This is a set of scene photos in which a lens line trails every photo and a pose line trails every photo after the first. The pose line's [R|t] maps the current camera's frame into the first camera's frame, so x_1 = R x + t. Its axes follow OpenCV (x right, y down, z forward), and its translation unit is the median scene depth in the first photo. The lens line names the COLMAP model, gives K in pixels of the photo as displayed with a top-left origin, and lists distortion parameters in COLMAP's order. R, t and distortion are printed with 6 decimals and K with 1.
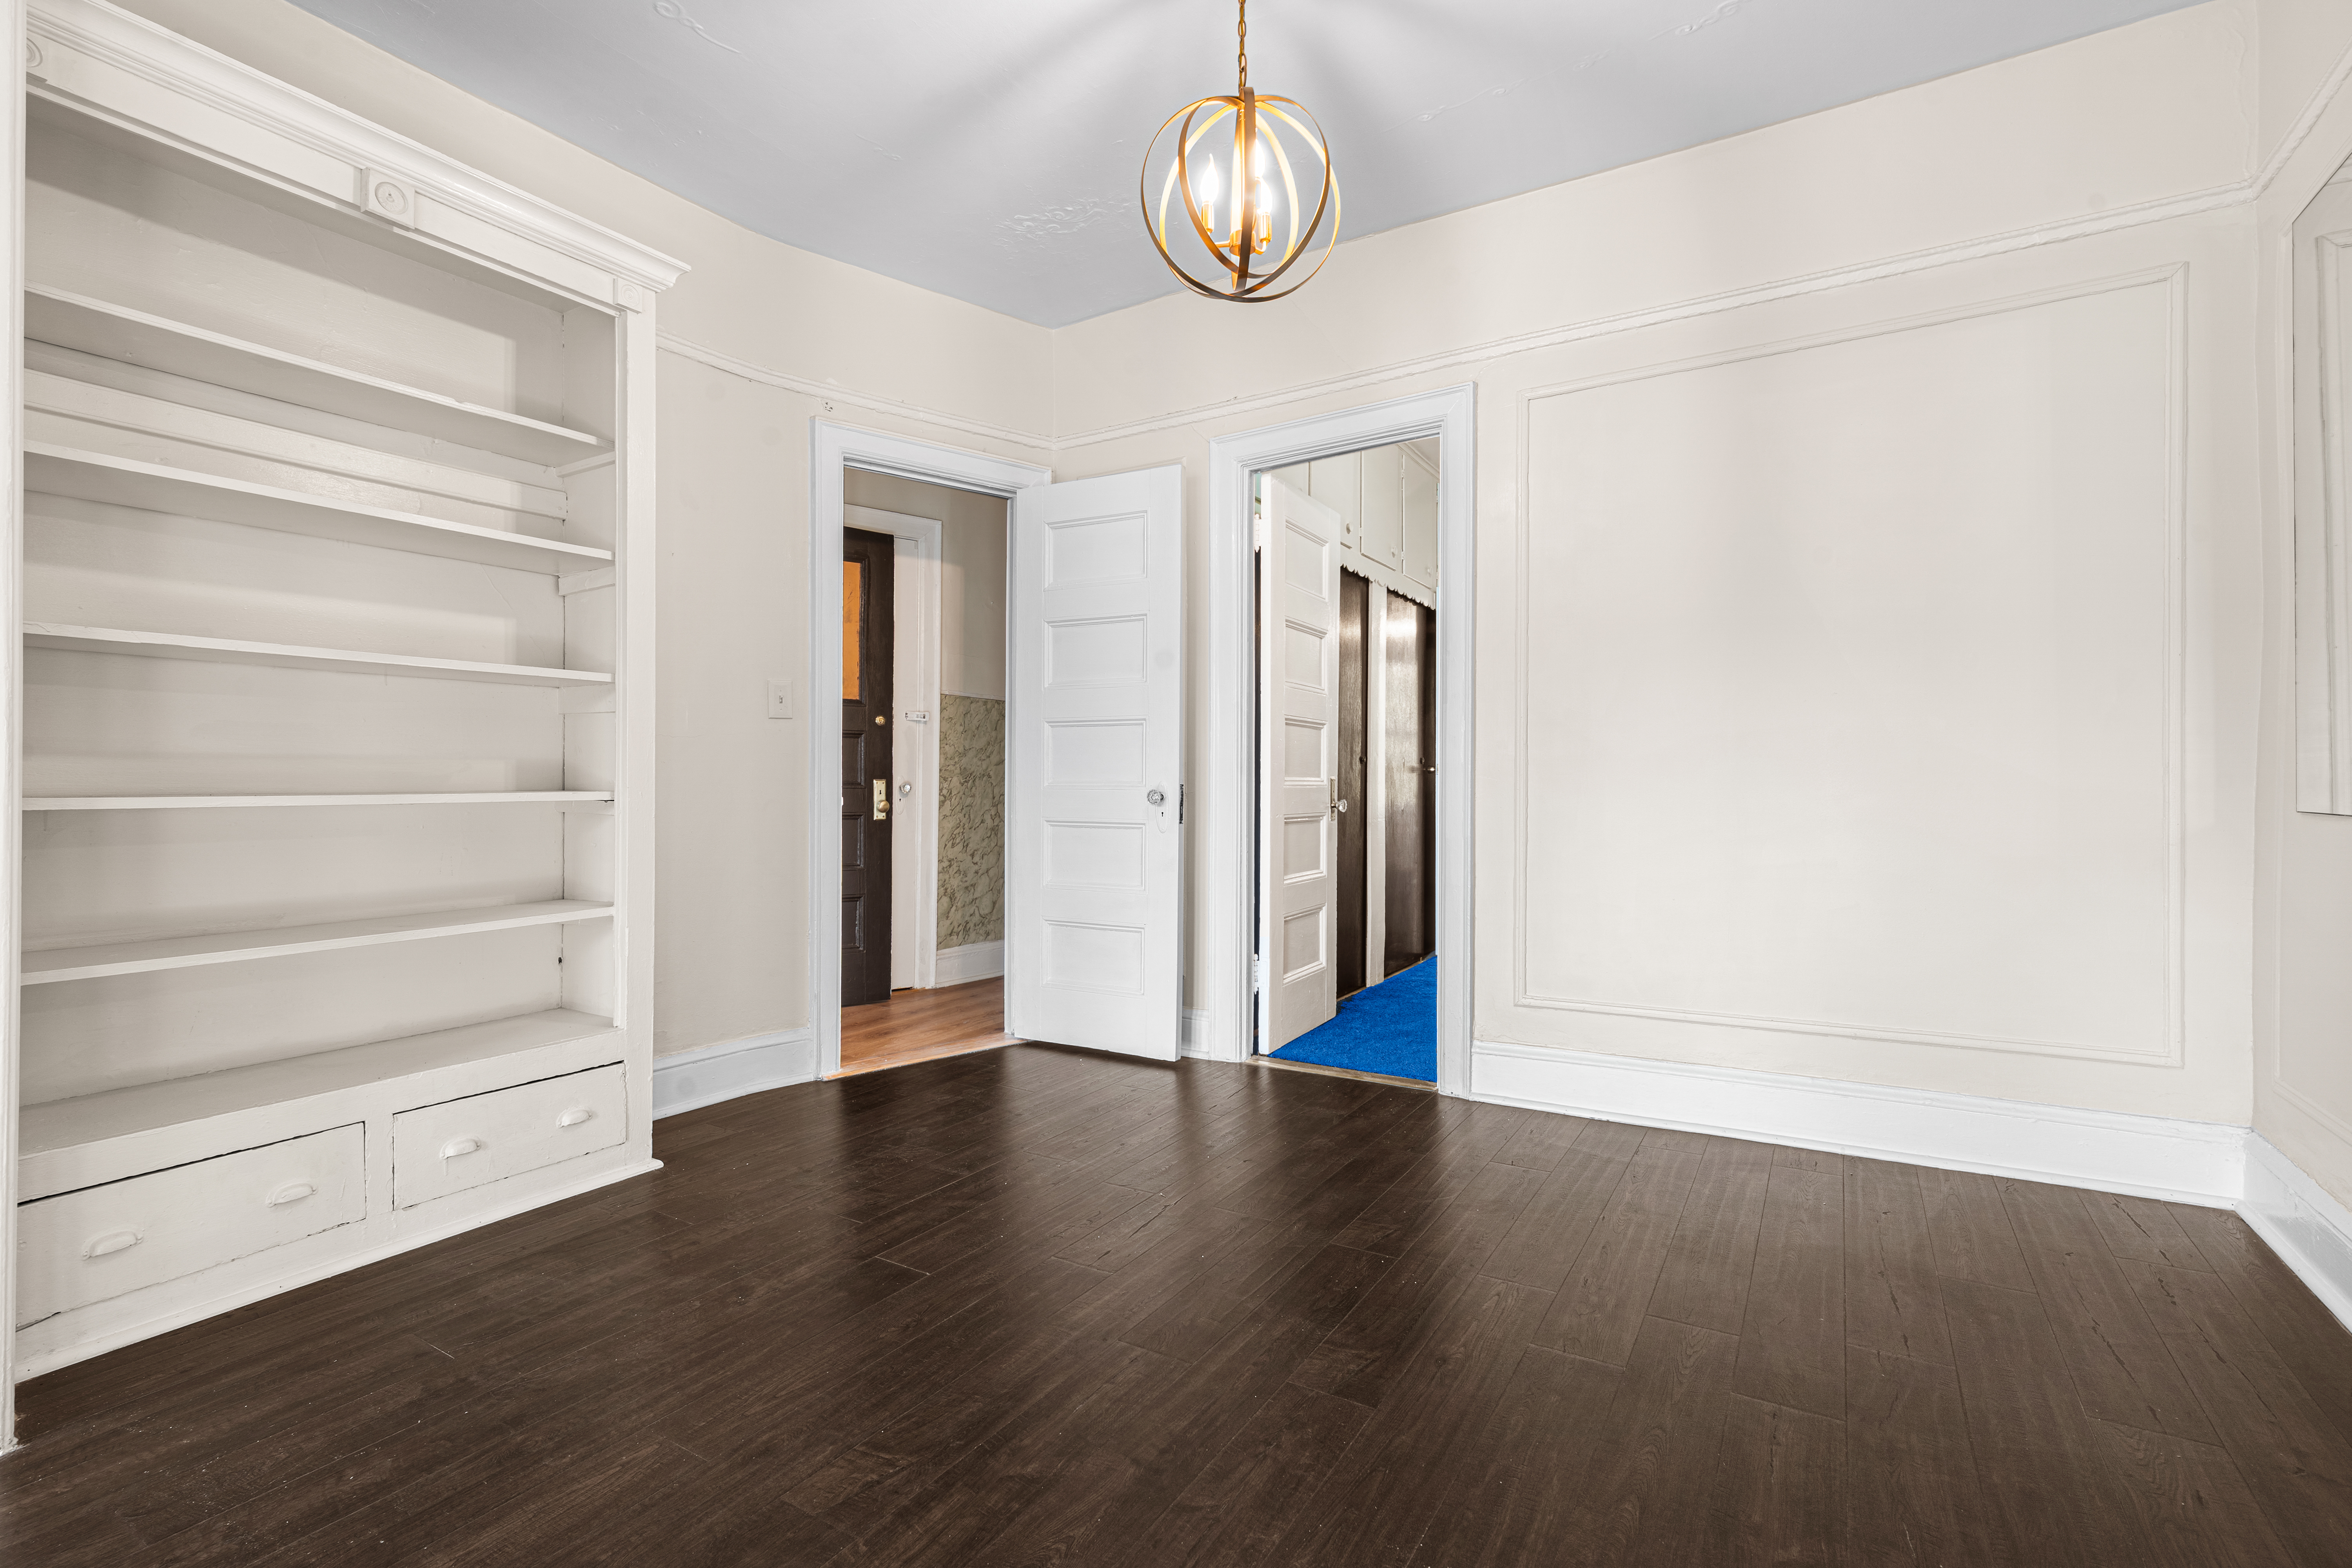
lens RADIAL K [[1104.2, 0, 1178.7], [0, 1104.2, 772.7], [0, 0, 1]] dist [0.000733, 0.000062]
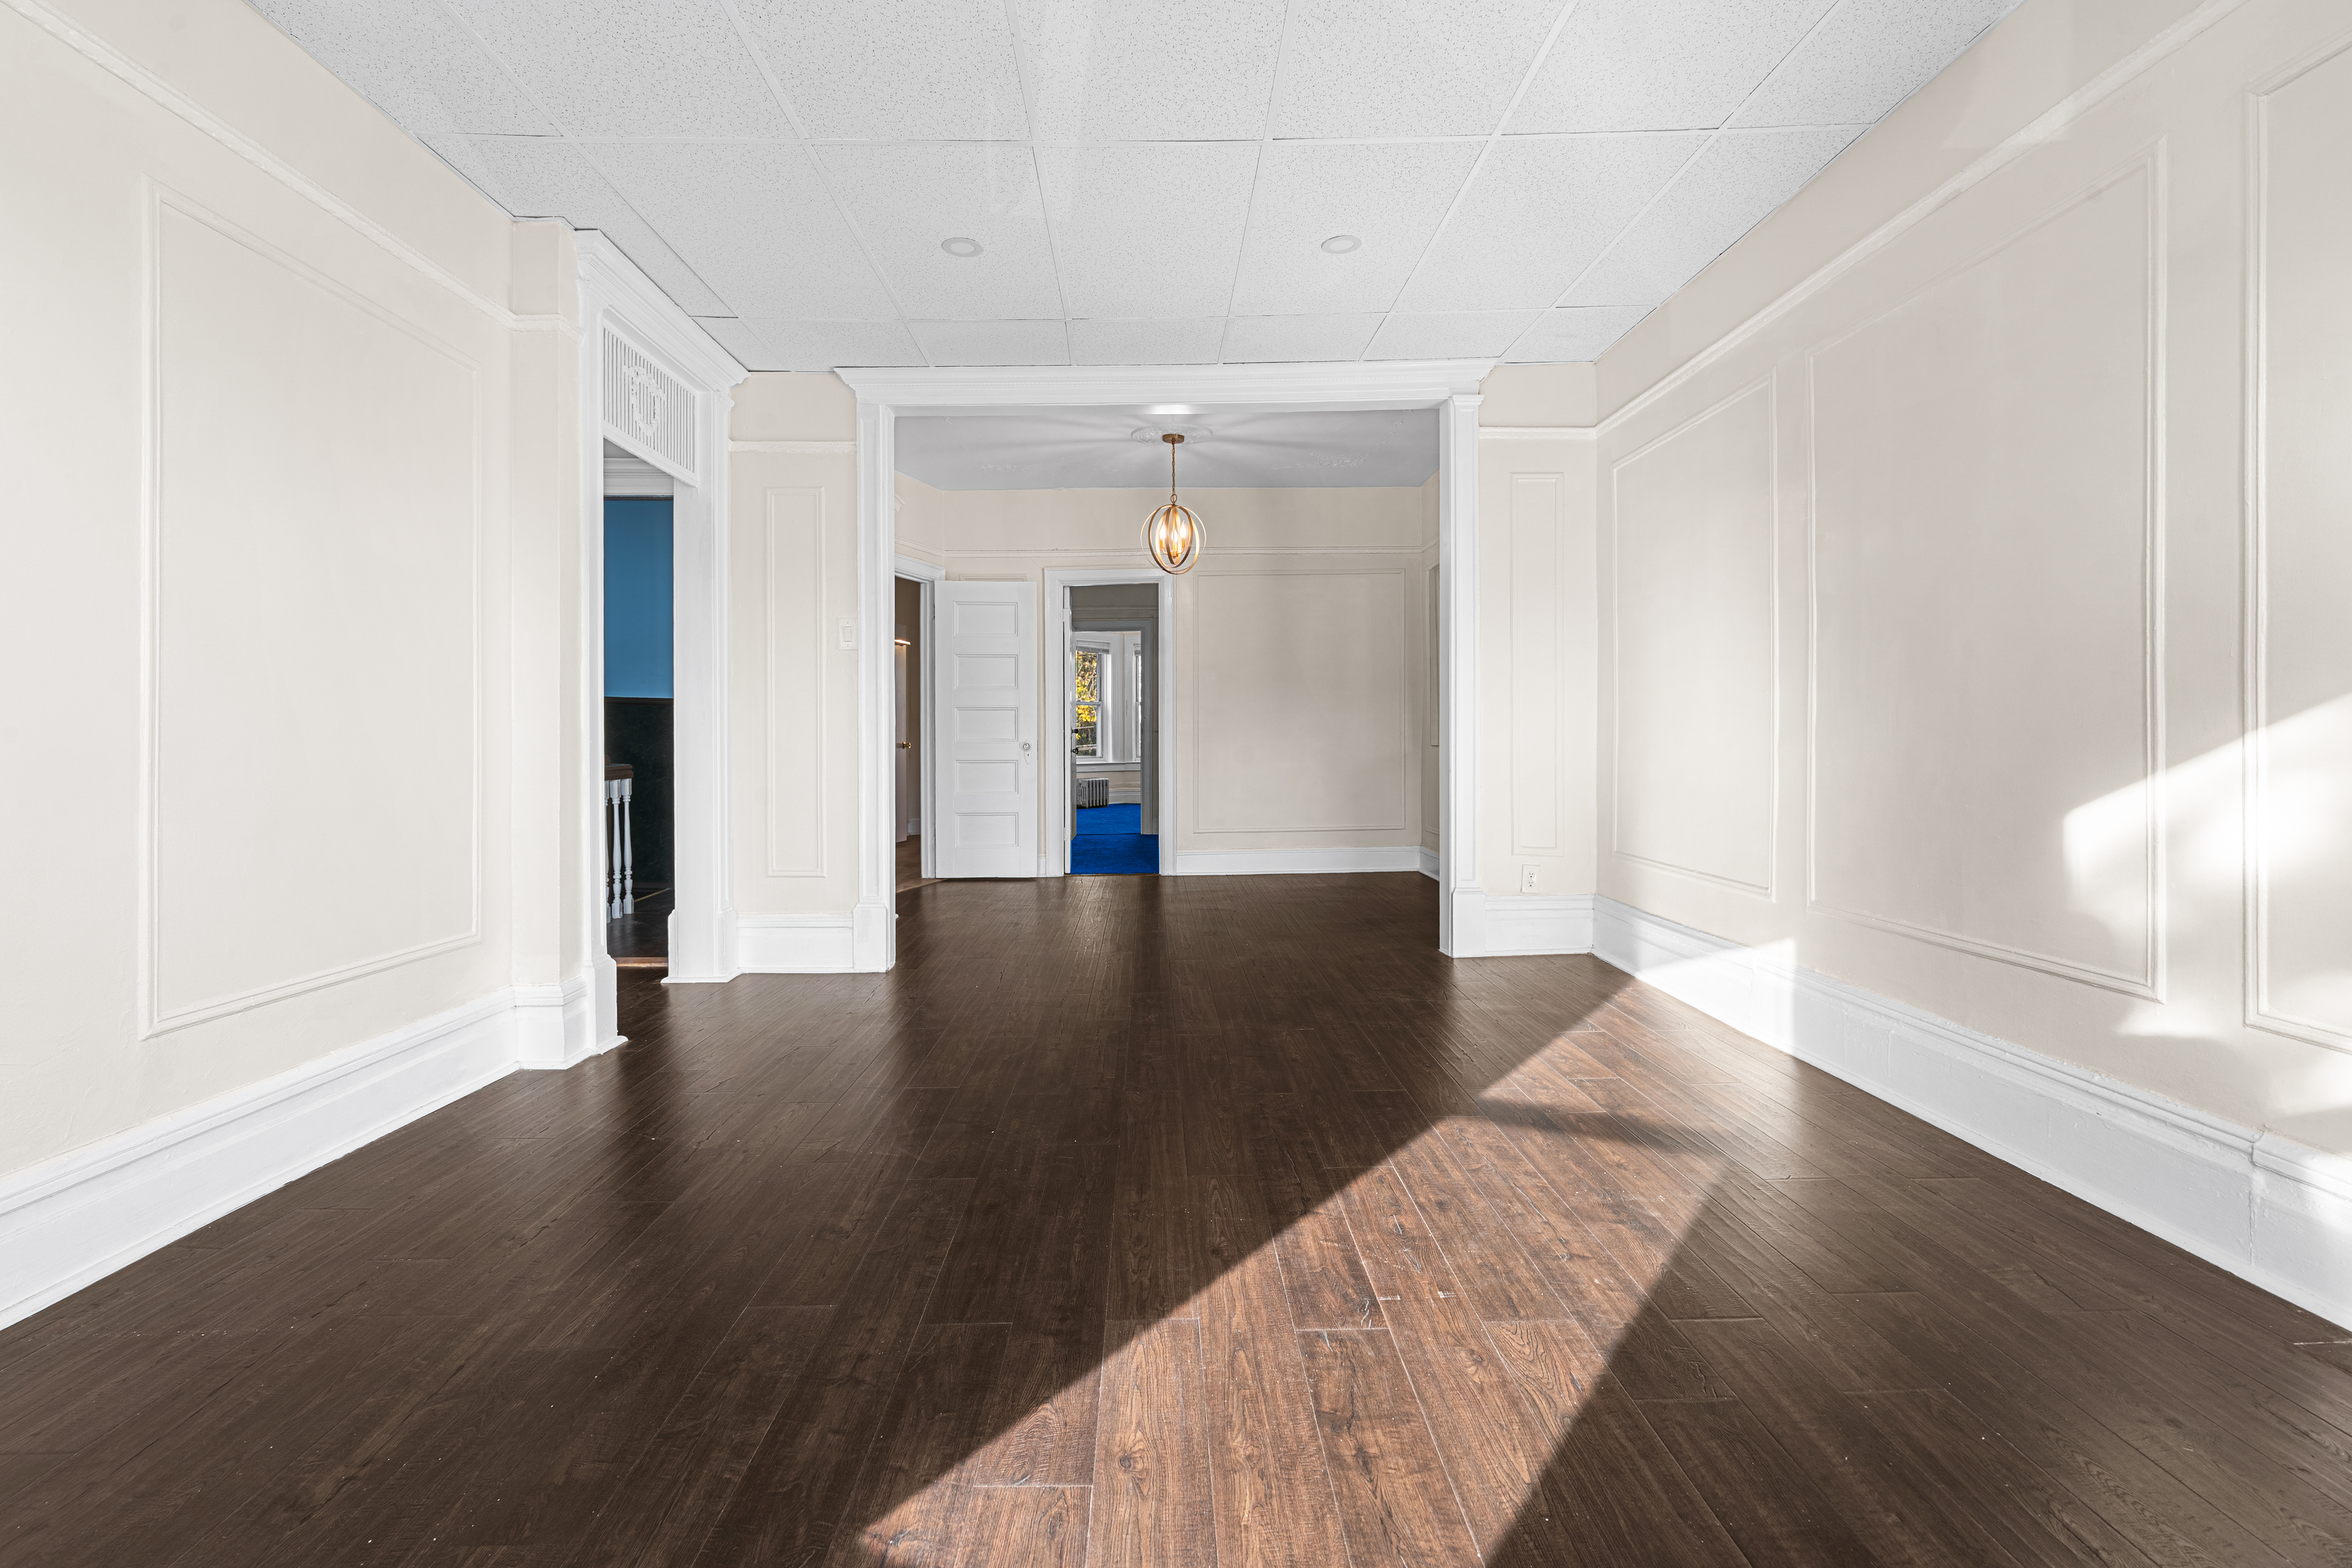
lens RADIAL K [[1104.2, 0, 1178.7], [0, 1104.2, 772.7], [0, 0, 1]] dist [0.000733, 0.000062]
pose [[0.836519, -0.008144, 0.547877, -0.834864], [-0.002752, 0.999814, 0.019065, 0.027952], [-0.547931, -0.017456, 0.836342, -0.783613]]
